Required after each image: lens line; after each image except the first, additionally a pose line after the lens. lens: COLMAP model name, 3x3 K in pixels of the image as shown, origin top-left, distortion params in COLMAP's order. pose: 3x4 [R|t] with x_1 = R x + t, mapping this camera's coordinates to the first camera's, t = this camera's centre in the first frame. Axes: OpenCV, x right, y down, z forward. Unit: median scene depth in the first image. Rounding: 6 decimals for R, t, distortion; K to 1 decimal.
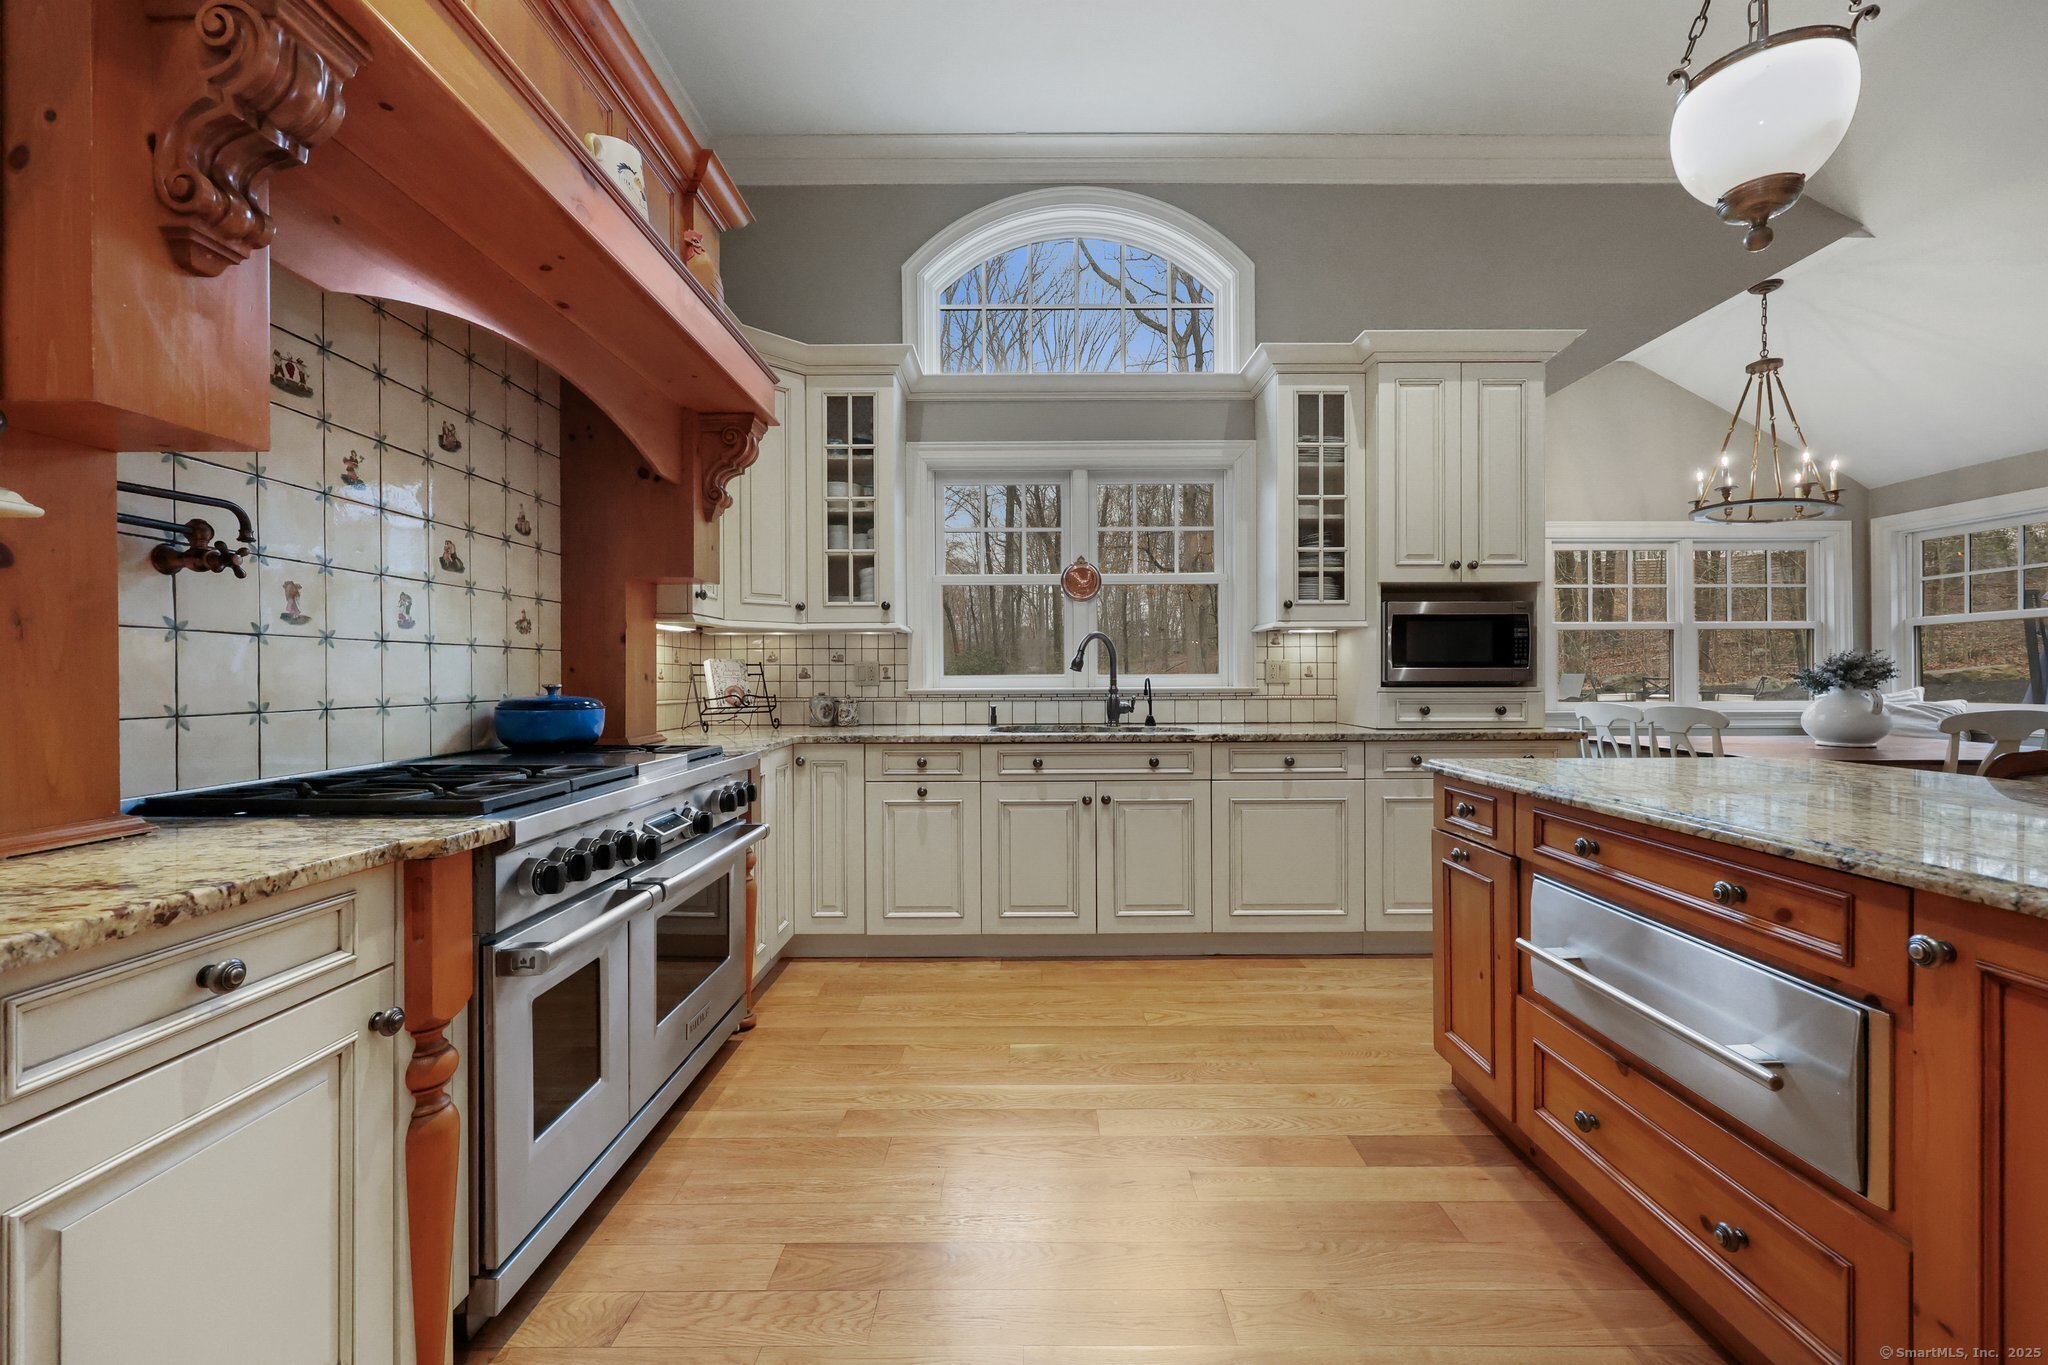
lens RADIAL K [[816.0, 0, 1029.4], [0, 816.0, 678.5], [0, 0, 1]] dist [0.001970, 0.000247]
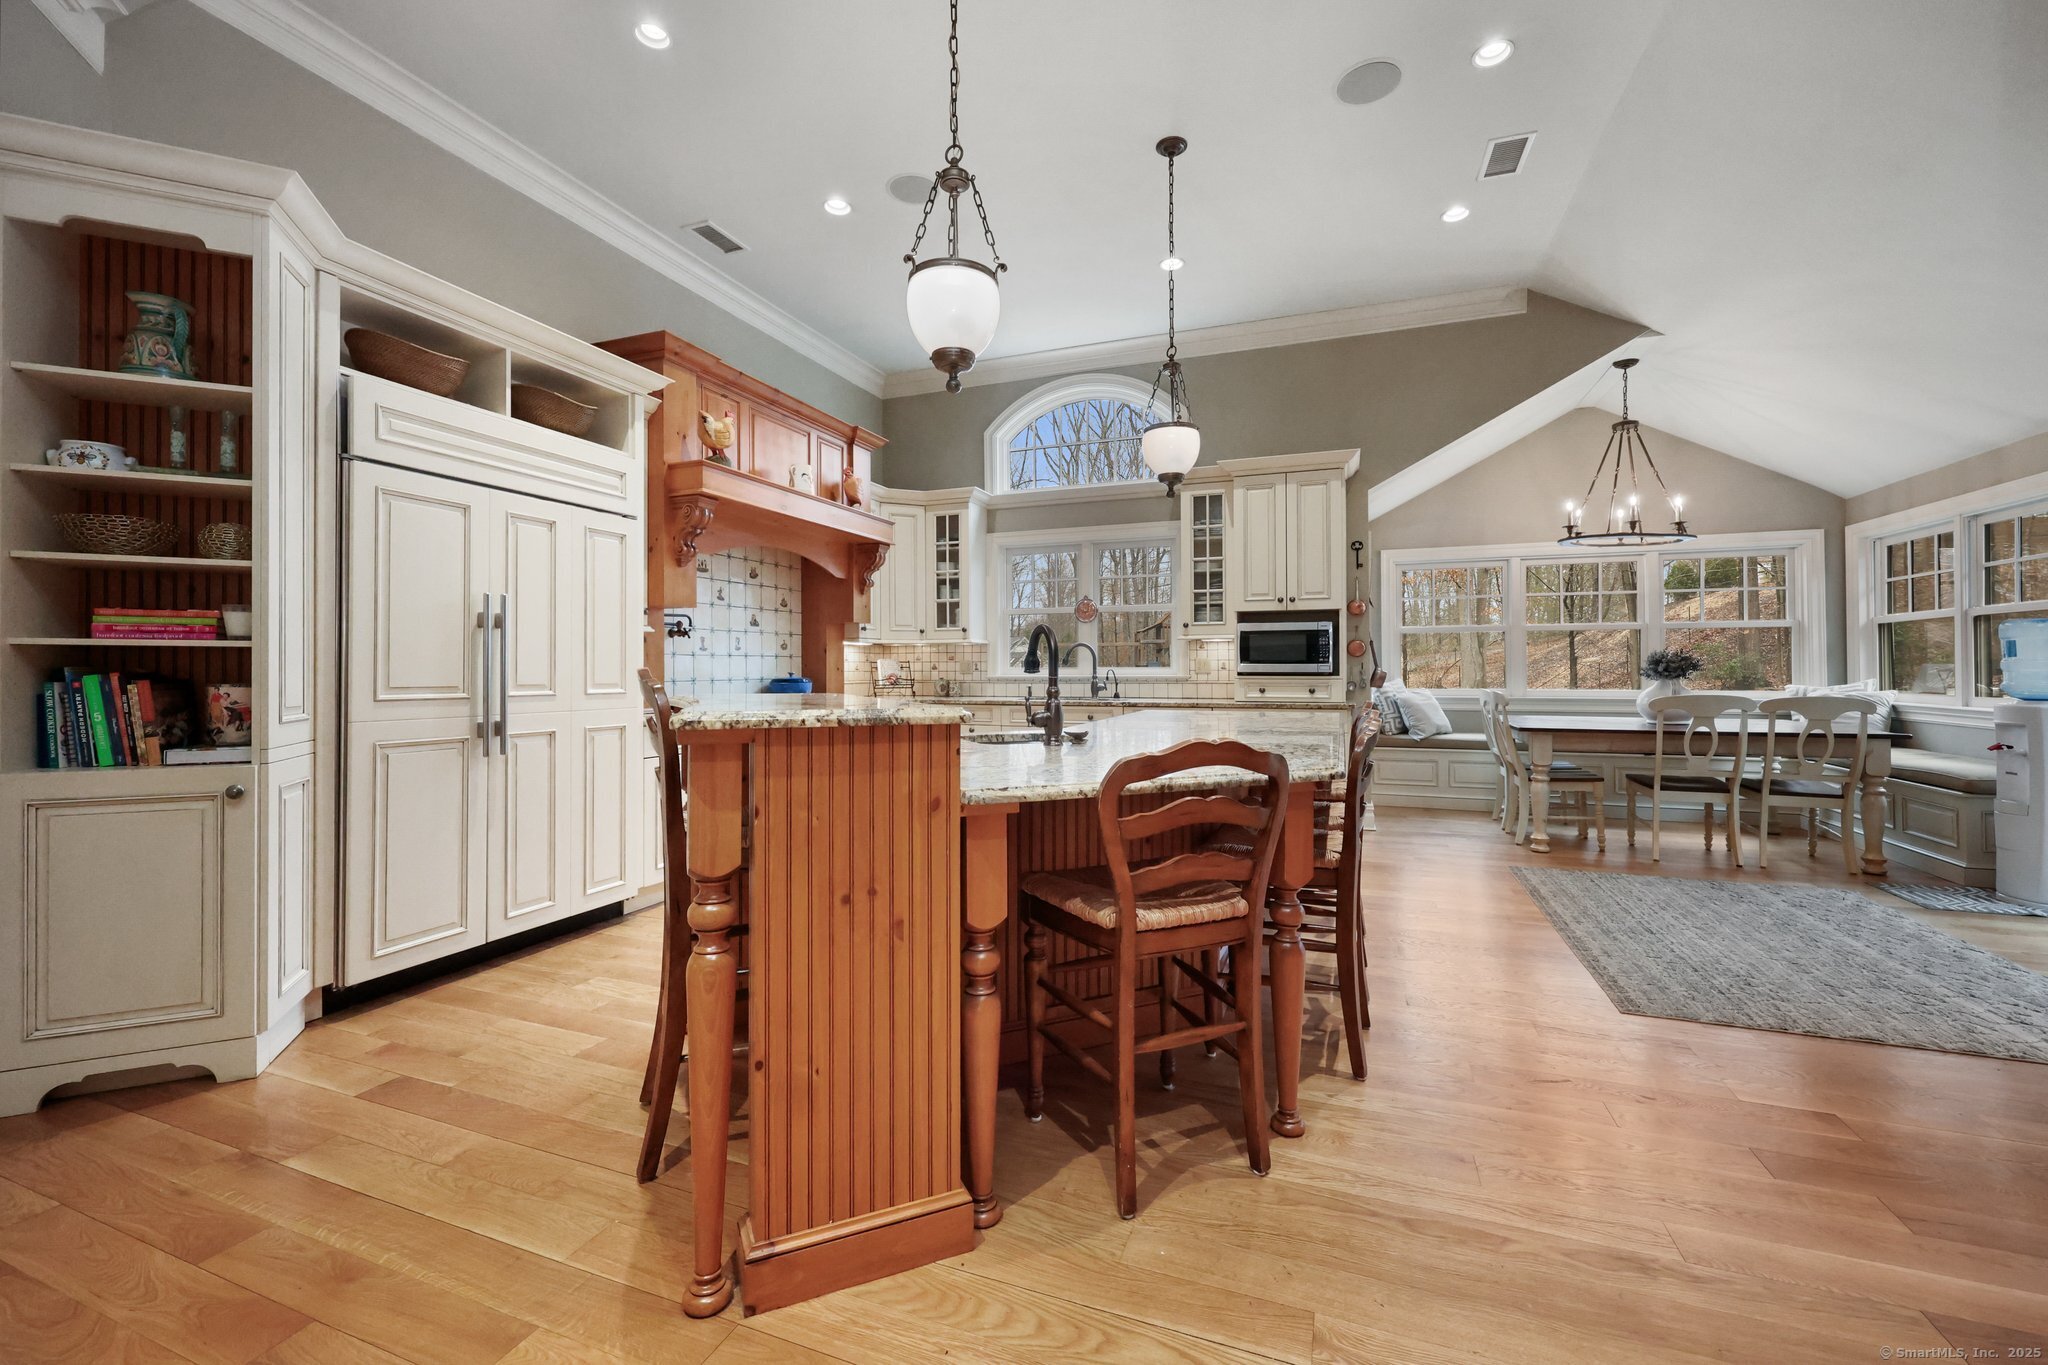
lens RADIAL K [[816.0, 0, 1029.4], [0, 816.0, 678.5], [0, 0, 1]] dist [0.001970, 0.000247]
pose [[0.934093, 0.005642, -0.356986, 0.606306], [-0.001508, 0.999929, 0.011859, -0.002315], [0.357028, -0.010539, 0.934034, -0.645079]]
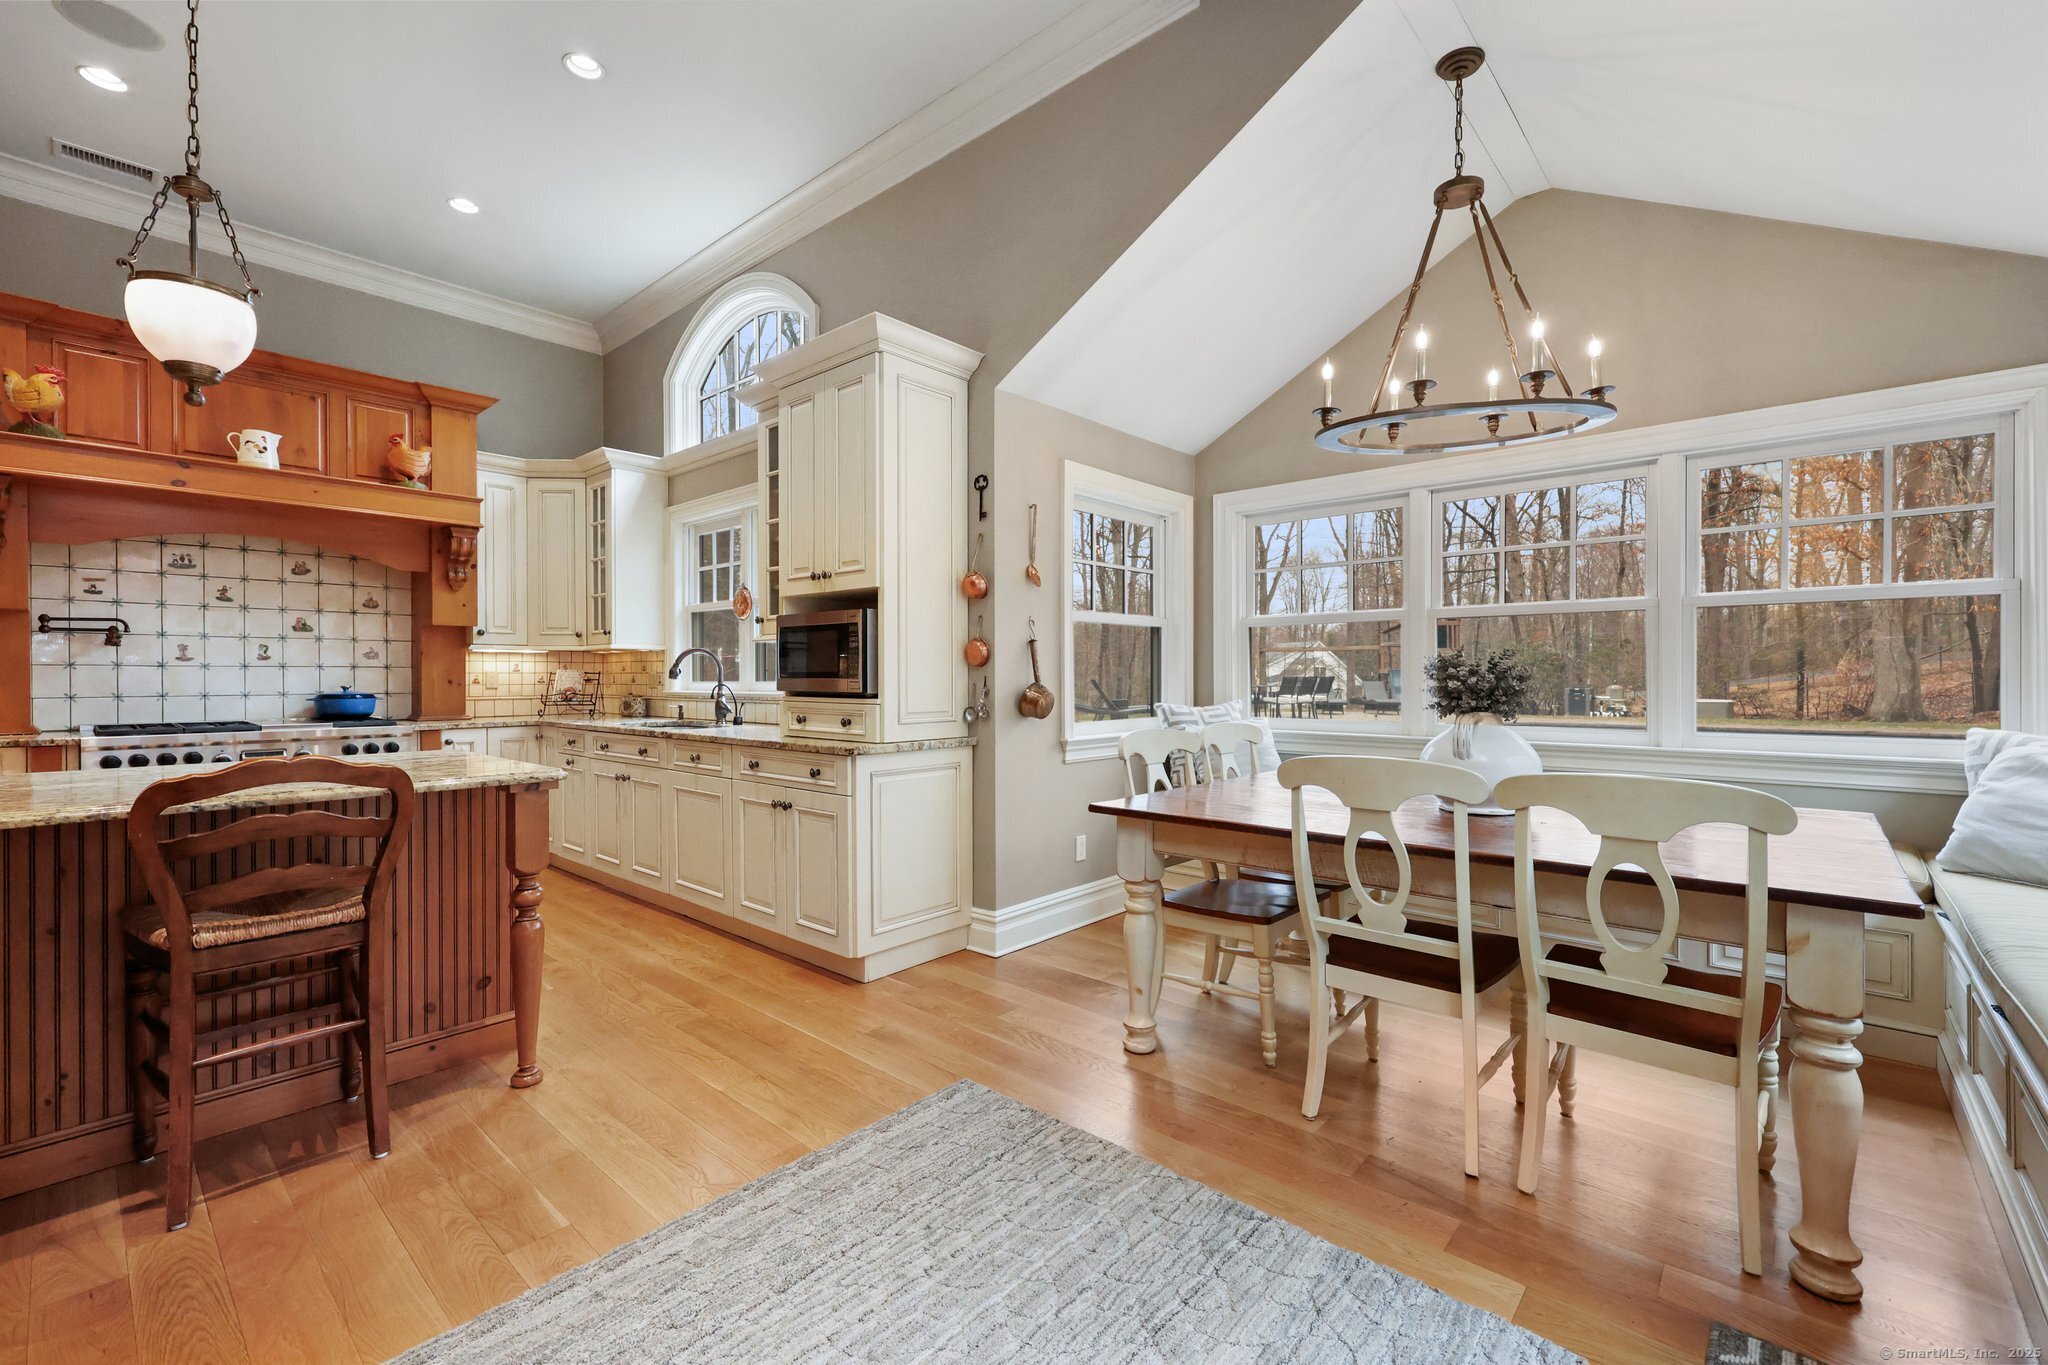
lens RADIAL K [[858.6, 0, 1026.2], [0, 858.6, 679.5], [0, 0, 1]] dist [0.003267, 0.000118]
pose [[0.746235, 0.004981, -0.665664, 1.358706], [-0.003932, 0.999988, 0.003075, -0.014165], [0.665671, 0.000322, 0.746245, 0.369623]]
